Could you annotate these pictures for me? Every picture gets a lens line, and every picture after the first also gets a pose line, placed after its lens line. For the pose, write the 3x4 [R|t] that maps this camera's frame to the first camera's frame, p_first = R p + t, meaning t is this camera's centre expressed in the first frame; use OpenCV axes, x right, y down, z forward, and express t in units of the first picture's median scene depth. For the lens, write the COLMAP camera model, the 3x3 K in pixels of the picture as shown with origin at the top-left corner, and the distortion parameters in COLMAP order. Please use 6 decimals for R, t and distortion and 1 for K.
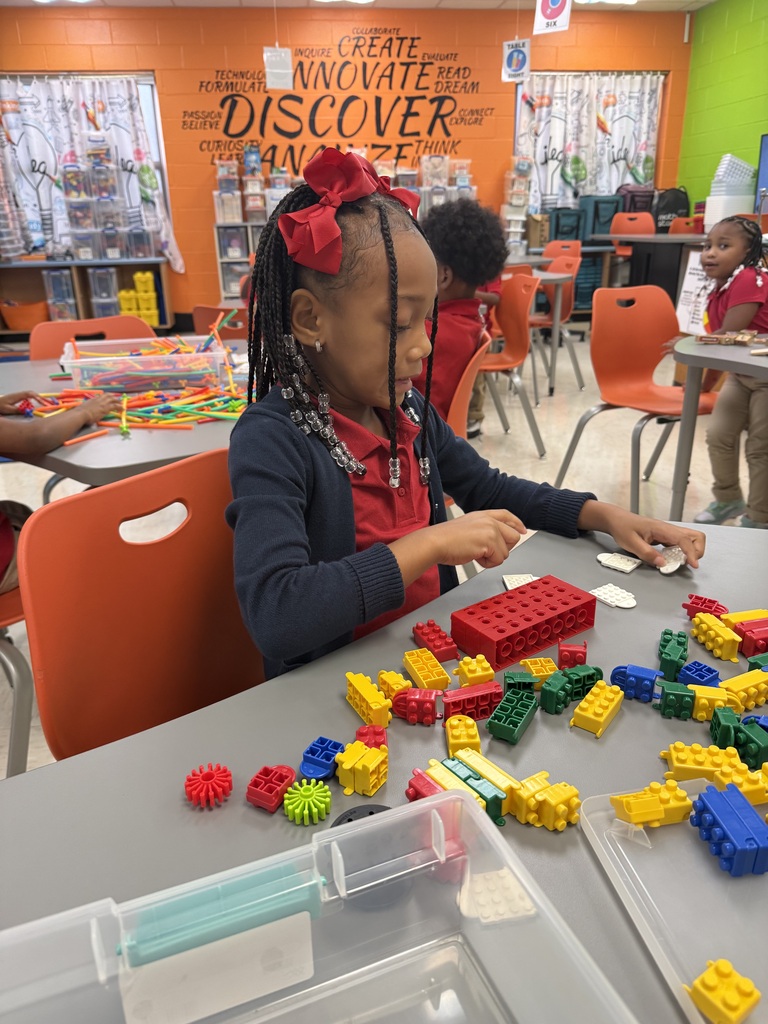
lens RADIAL K [[721.4, 0, 384.0], [0, 721.4, 512.0], [0, 0, 1]] dist [-0.009724, -0.002989]
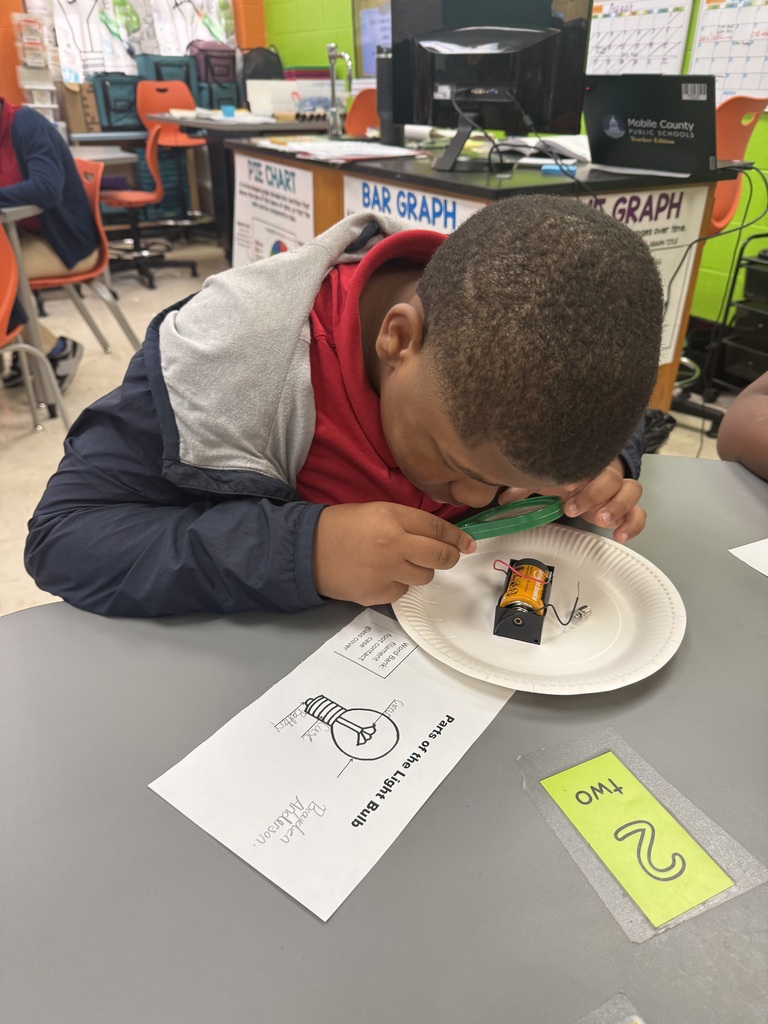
lens RADIAL K [[720.9, 0, 384.0], [0, 720.9, 512.0], [0, 0, 1]] dist [-0.011202, -0.006696]
pose [[0.907987, -0.194494, 0.371123, 0.153175], [0.137324, 0.974951, 0.174965, -0.094639], [-0.395856, -0.107902, 0.911951, 0.222879]]
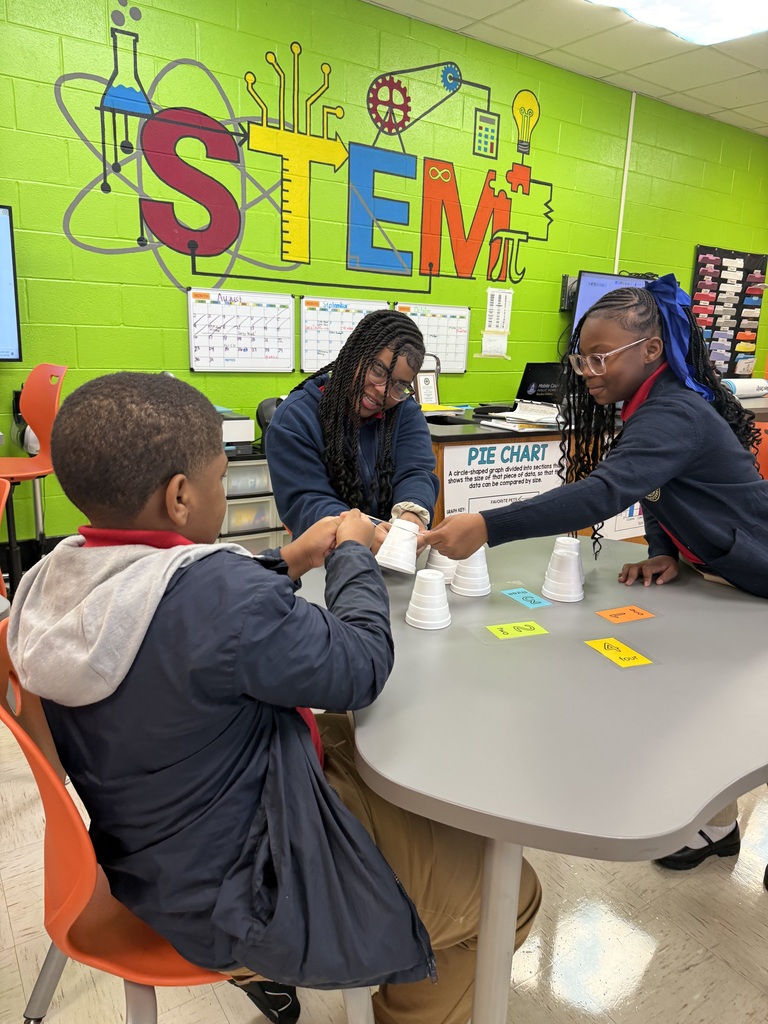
lens RADIAL K [[721.5, 0, 384.0], [0, 721.5, 512.0], [0, 0, 1]] dist [0.080058, -0.177050]
pose [[-0.460168, -0.207675, 0.863201, -0.031235], [0.308356, 0.874349, 0.374740, -0.318953], [-0.832564, 0.438617, -0.338309, 0.734159]]
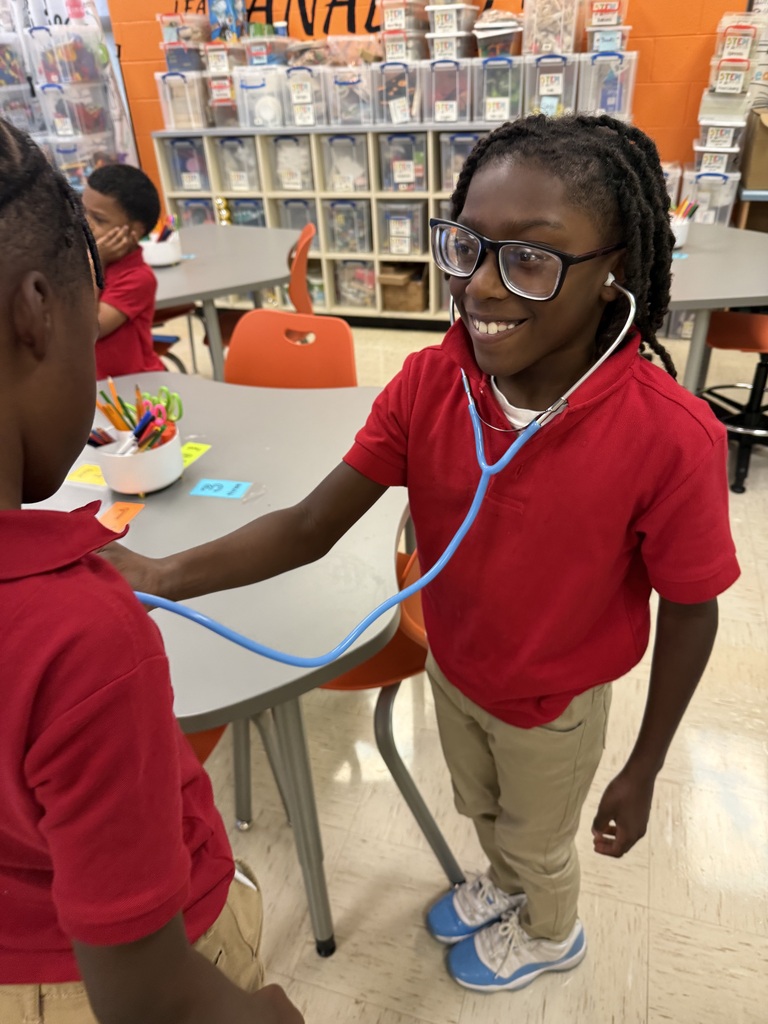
lens RADIAL K [[733.2, 0, 384.0], [0, 733.2, 512.0], [0, 0, 1]] dist [-0.040405, 0.031778]
pose [[0.912702, 0.203576, -0.354304, 0.204058], [-0.135558, 0.968807, 0.207455, -0.235125], [0.385485, -0.141316, 0.911828, 0.460264]]
